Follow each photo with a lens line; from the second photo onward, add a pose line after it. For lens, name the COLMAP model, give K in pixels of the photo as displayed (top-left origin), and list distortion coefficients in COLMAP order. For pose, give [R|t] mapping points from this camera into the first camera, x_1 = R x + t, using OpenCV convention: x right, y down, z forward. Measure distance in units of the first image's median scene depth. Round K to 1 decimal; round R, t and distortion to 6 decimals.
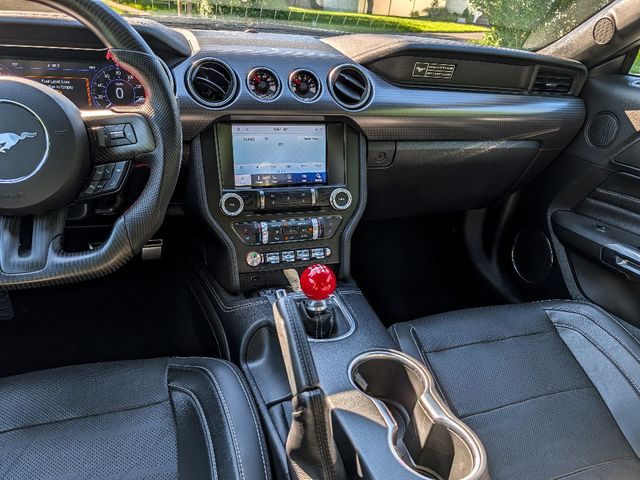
lens RADIAL K [[467.9, 0, 315.9], [0, 467.9, 242.6], [0, 0, 1]] dist [0.015523, -0.016553]
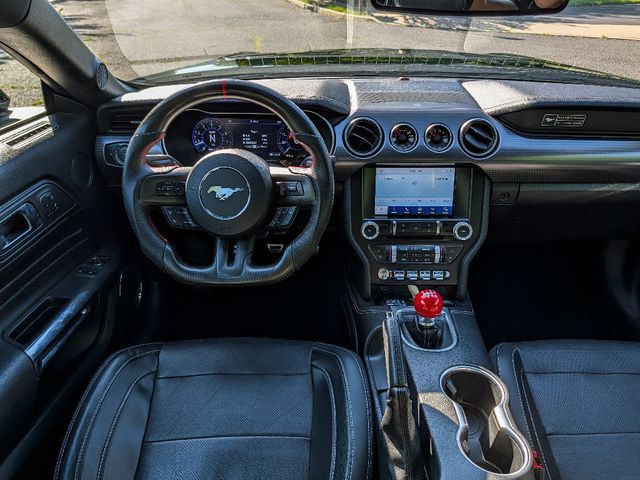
lens RADIAL K [[467.9, 0, 317.9], [0, 467.9, 231.2], [0, 0, 1]] dist [0.015523, -0.016553]
pose [[0.942863, 0.088962, -0.321083, 0.093902], [-0.084295, 0.996035, 0.028436, -0.101455], [0.322340, 0.000255, 0.946624, -0.249428]]
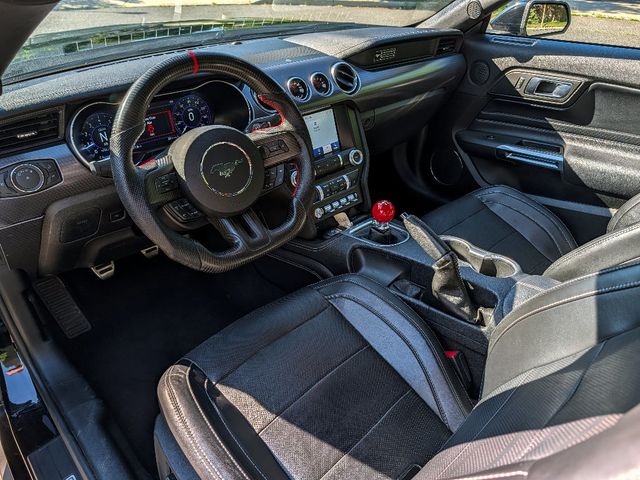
lens RADIAL K [[467.9, 0, 324.8], [0, 467.9, 246.4], [0, 0, 1]] dist [0.015523, -0.016553]
pose [[0.902622, -0.295343, 0.313123, -0.597982], [0.258111, 0.953542, 0.155357, -0.085183], [-0.344460, -0.059408, 0.936920, -0.354925]]
